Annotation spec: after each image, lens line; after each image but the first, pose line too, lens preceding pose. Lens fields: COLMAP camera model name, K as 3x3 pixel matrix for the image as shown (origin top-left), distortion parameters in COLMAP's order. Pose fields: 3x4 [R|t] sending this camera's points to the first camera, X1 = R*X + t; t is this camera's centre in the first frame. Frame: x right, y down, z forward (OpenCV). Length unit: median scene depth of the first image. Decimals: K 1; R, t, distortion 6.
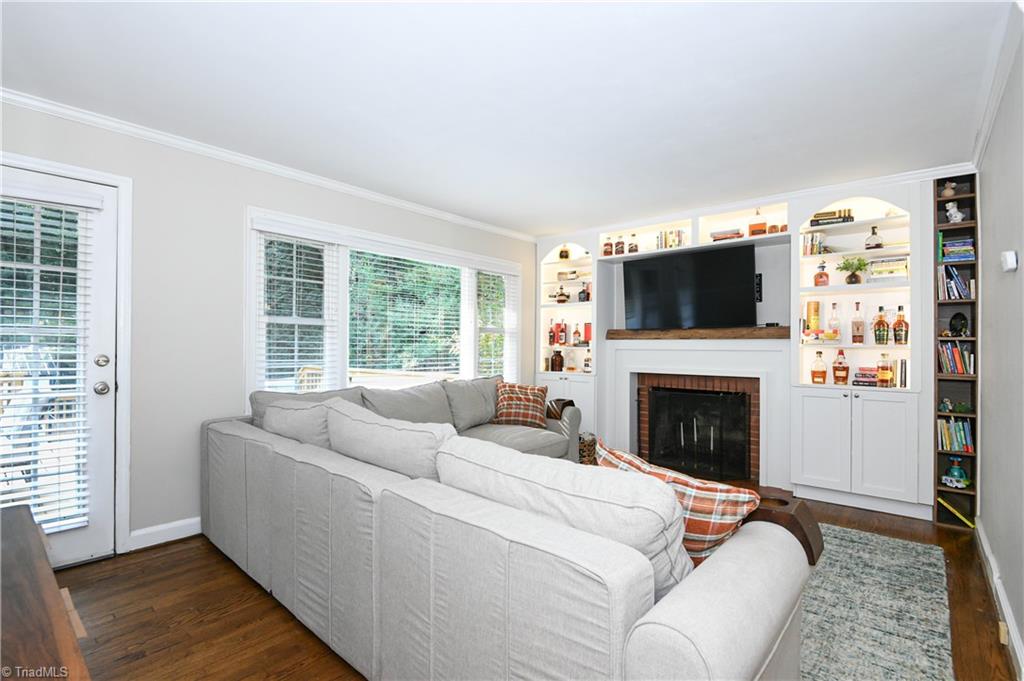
lens RADIAL K [[467.4, 0, 511.0], [0, 467.4, 344.6], [0, 0, 1]] dist [0.000321, -0.000943]
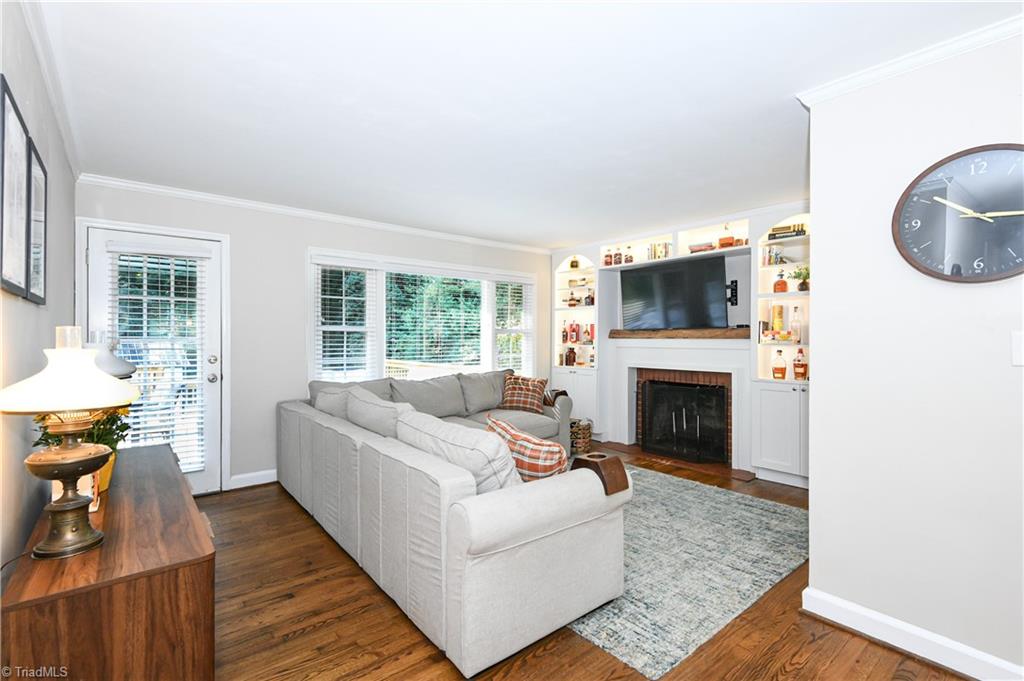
lens RADIAL K [[457.3, 0, 512.0], [0, 457.3, 340.5], [0, 0, 1]] dist [0.023342, 0.000043]
pose [[0.986852, -0.004803, -0.161554, 0.203584], [0.006164, 0.999950, 0.007920, -0.021740], [0.161508, -0.008811, 0.986832, -0.198659]]
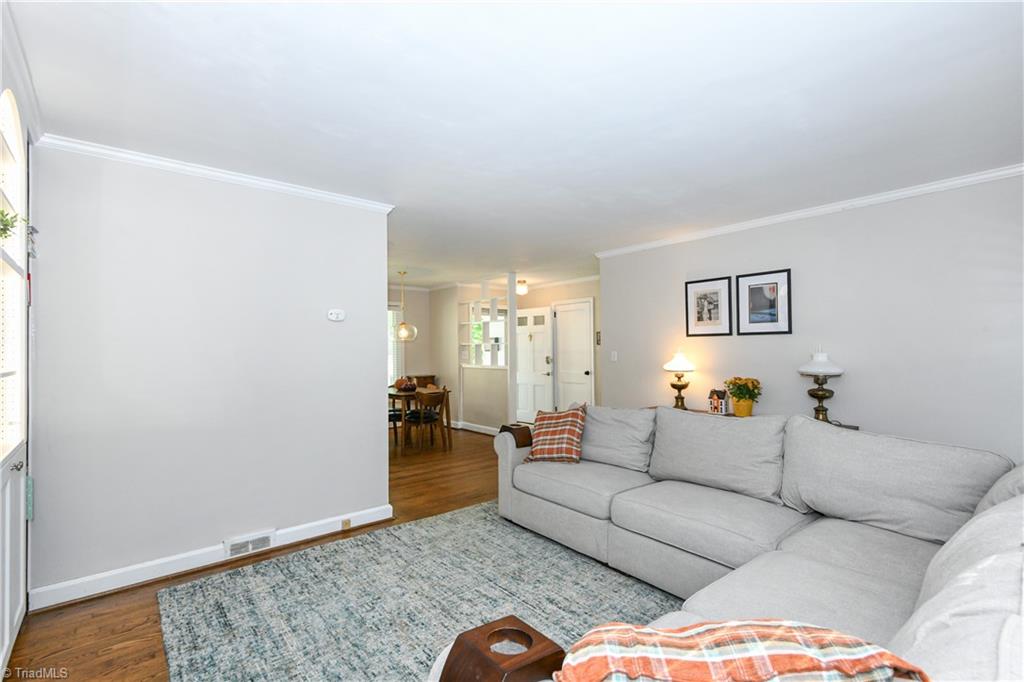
lens RADIAL K [[467.4, 0, 511.0], [0, 467.4, 345.1], [0, 0, 1]] dist [0.000321, -0.000943]
pose [[-0.988566, 0.007473, 0.150606, 0.079160], [0.004869, 0.999832, -0.017655, -0.016513], [-0.150713, -0.016720, -0.988436, 1.328808]]
